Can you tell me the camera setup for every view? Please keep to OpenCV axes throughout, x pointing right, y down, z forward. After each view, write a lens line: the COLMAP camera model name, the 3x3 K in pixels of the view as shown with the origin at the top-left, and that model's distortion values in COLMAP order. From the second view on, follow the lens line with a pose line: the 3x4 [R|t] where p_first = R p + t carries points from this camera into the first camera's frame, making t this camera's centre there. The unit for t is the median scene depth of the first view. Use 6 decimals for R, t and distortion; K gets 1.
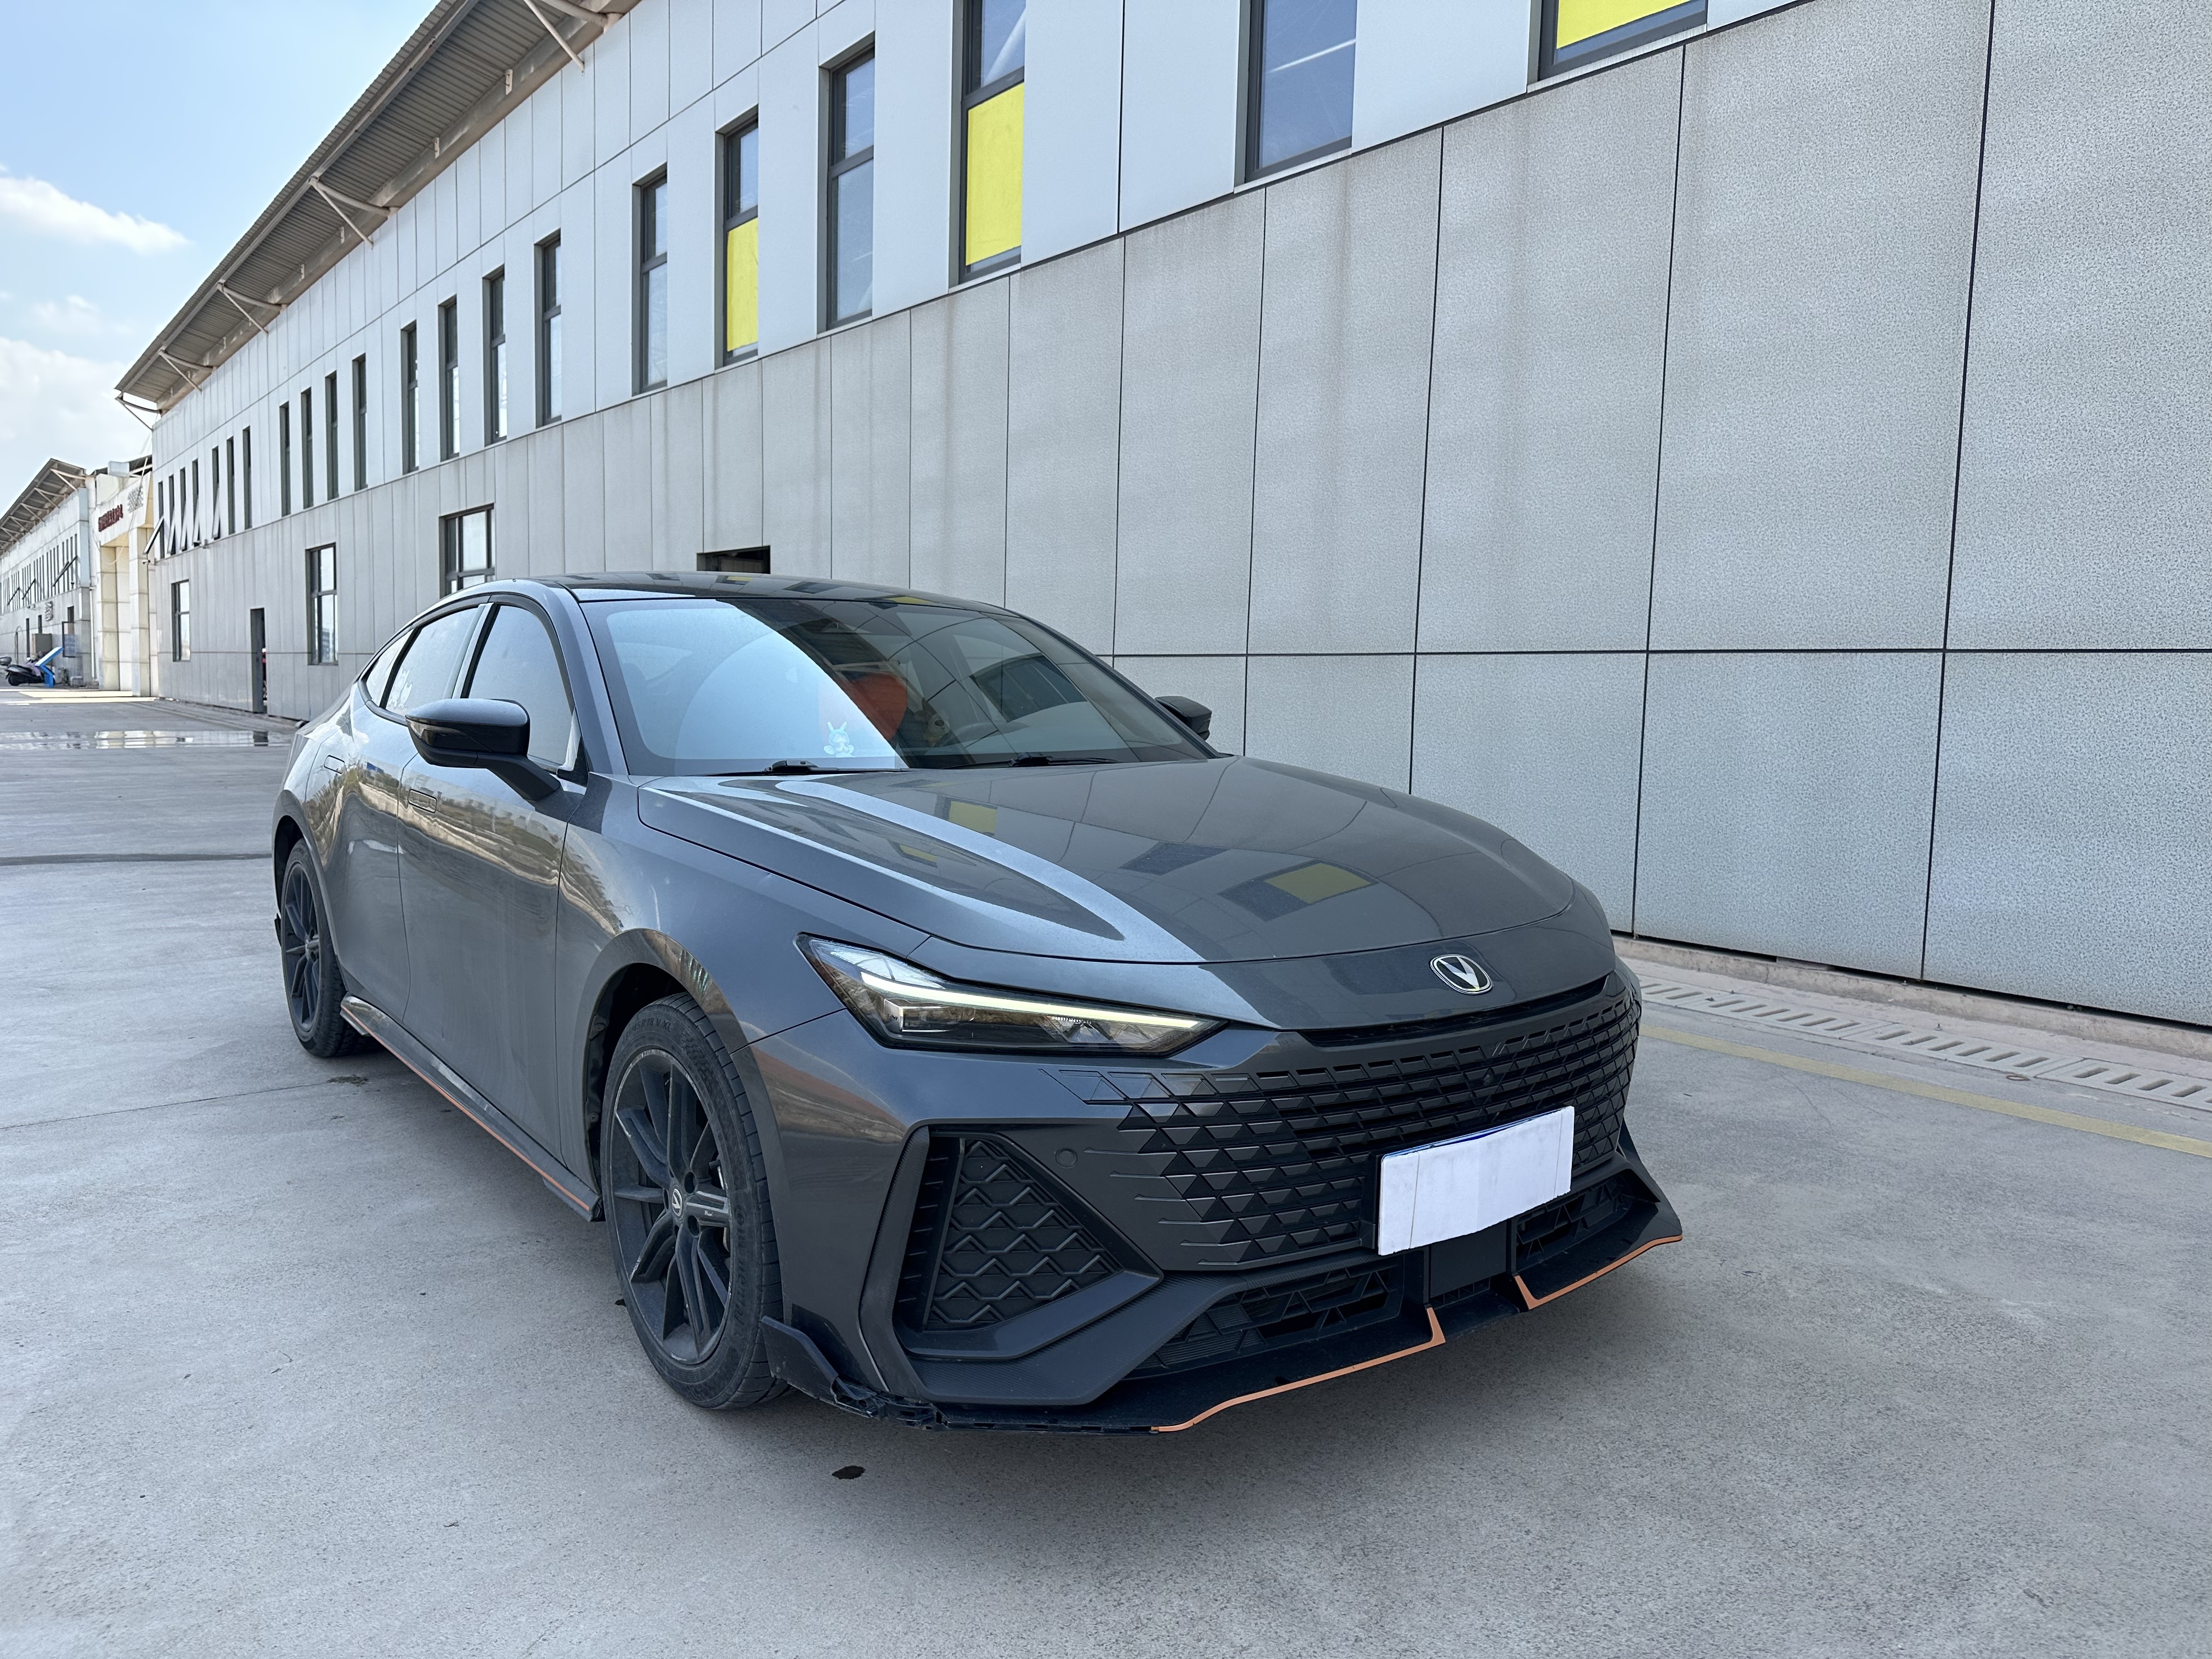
lens RADIAL K [[1563.2, 0, 1078.0], [0, 1563.2, 825.8], [0, 0, 1]] dist [0.038210, -0.049639]
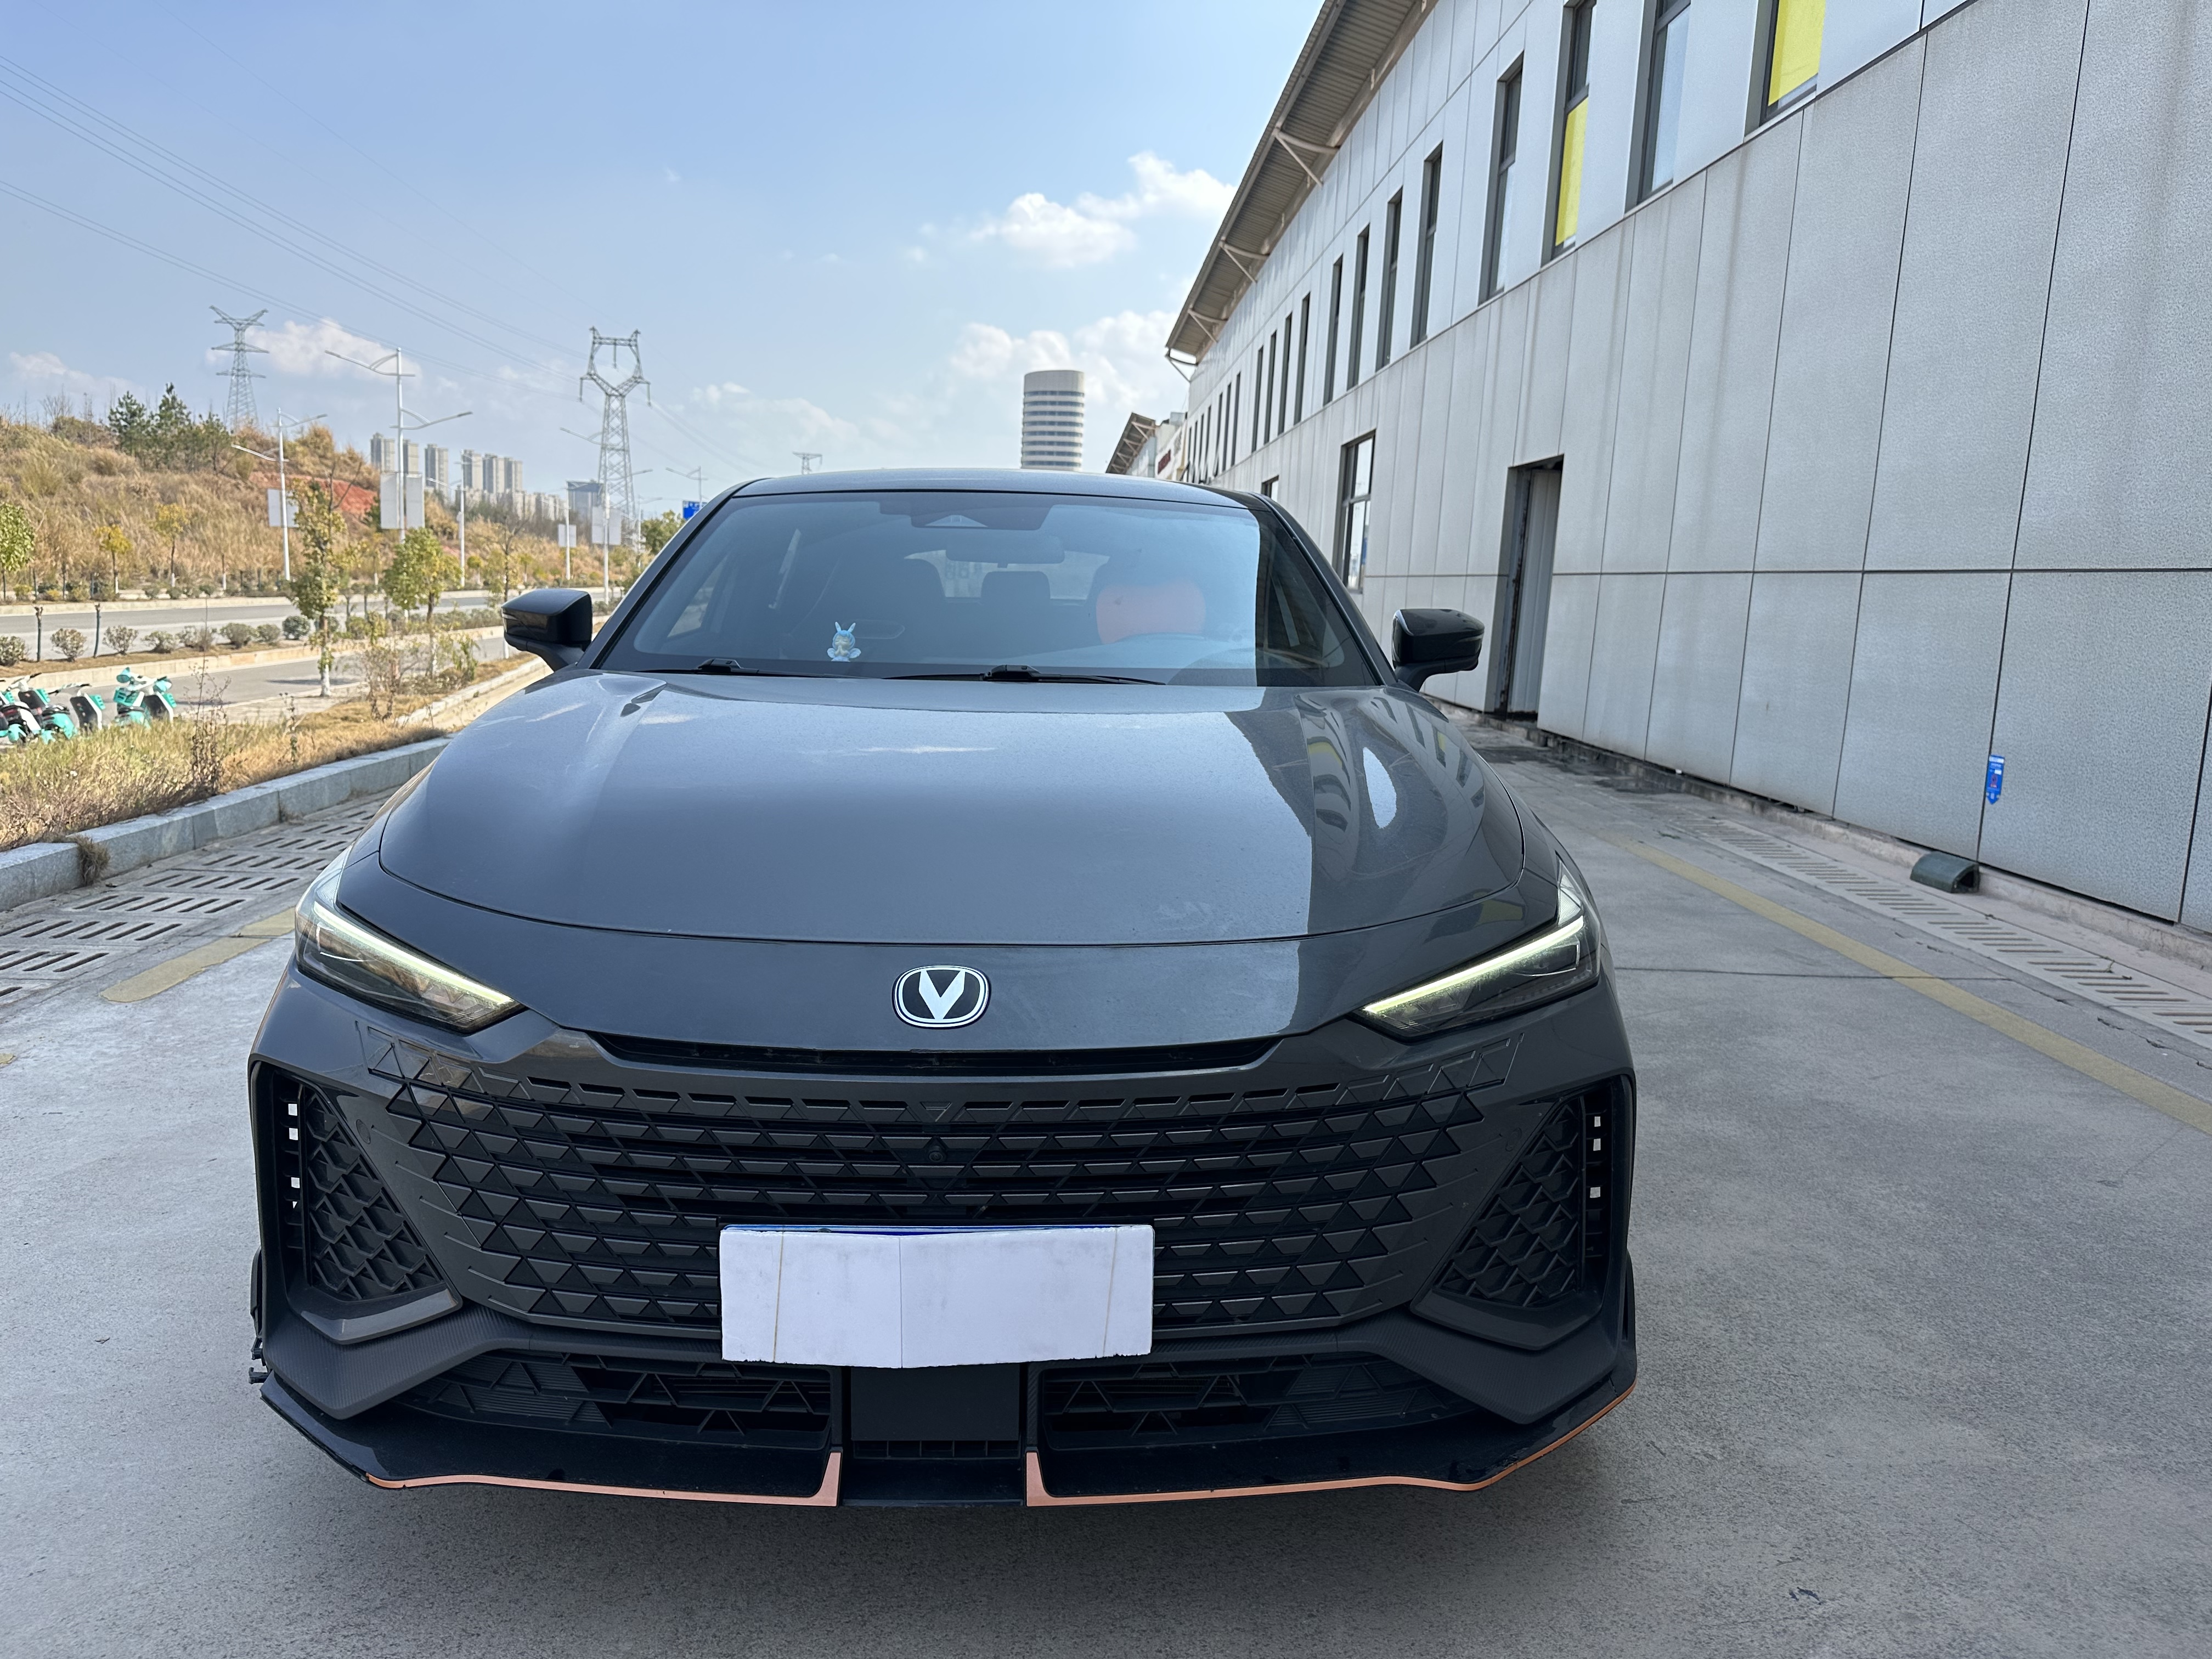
lens RADIAL K [[1586.1, 0, 1106.0], [0, 1586.1, 829.5], [0, 0, 1]] dist [-0.008332, -0.015681]
pose [[0.811704, 0.091873, -0.576797, 0.657478], [-0.065991, 0.995653, 0.065722, -0.025600], [0.580328, -0.015284, 0.814239, 0.458801]]
